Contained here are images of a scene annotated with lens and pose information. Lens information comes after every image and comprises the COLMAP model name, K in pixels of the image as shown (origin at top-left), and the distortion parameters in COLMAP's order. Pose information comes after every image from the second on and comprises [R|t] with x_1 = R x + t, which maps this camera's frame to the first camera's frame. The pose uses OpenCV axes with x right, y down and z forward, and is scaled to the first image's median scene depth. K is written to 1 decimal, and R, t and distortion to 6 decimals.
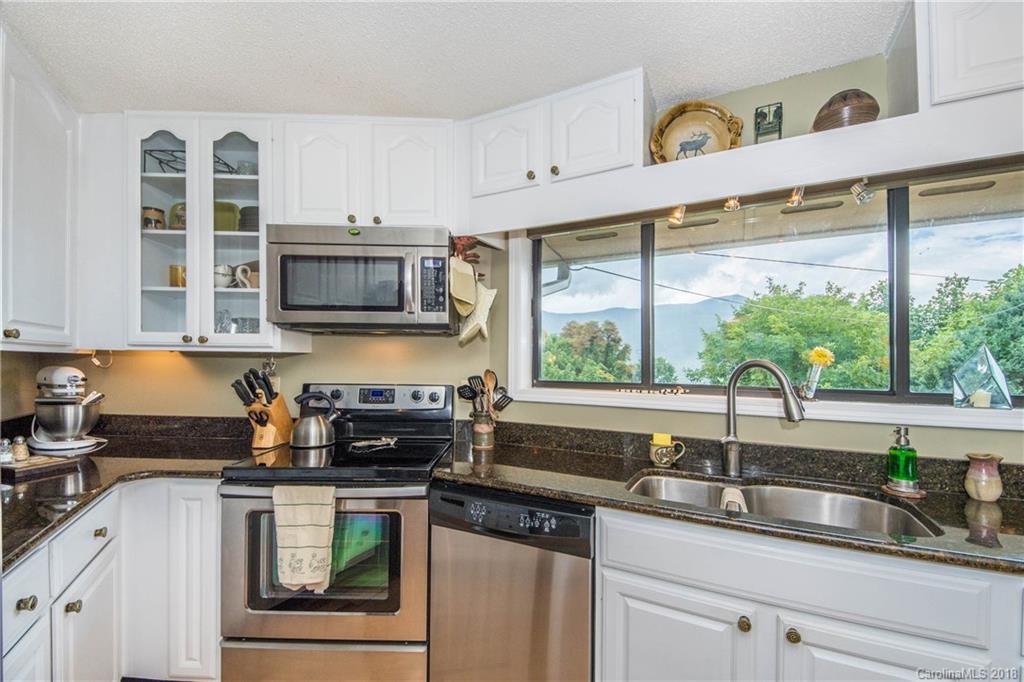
lens RADIAL K [[426.4, 0, 516.9], [0, 426.4, 357.1], [0, 0, 1]] dist [0.025207, -0.022018]
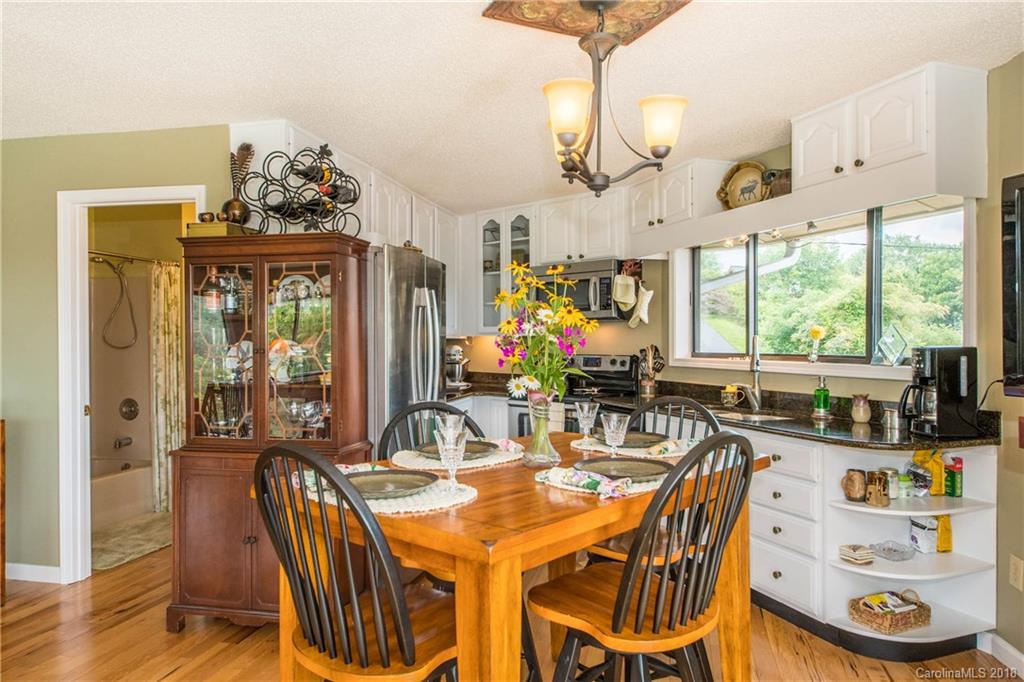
lens RADIAL K [[685.5, 0, 512.0], [0, 685.5, 341.0], [0, 0, 1]] dist [0.005260, 0.000629]
pose [[0.744460, -0.012236, -0.667554, 1.247988], [0.018362, 0.999829, 0.002151, 0.002712], [0.667414, -0.013859, 0.744558, -1.178746]]
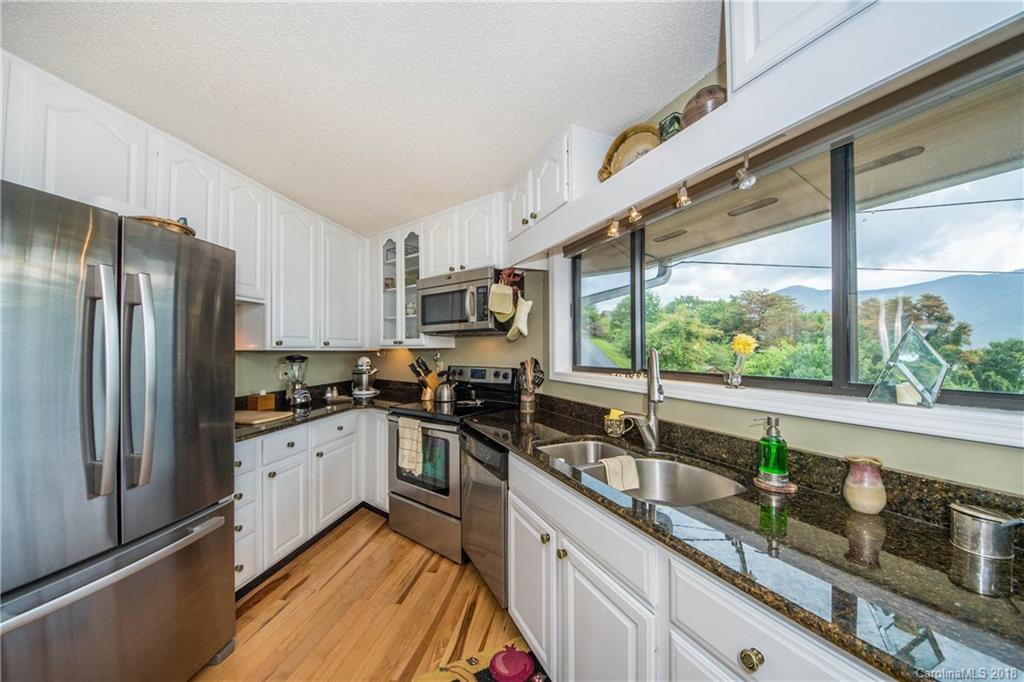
lens RADIAL K [[365.2, 0, 515.3], [0, 365.2, 347.8], [0, 0, 1]] dist [0.020408, -0.016644]
pose [[0.789719, -0.018364, -0.613194, 0.686482], [0.020317, 0.999786, -0.003776, 0.000626], [0.613132, -0.009476, 0.789924, 0.002598]]
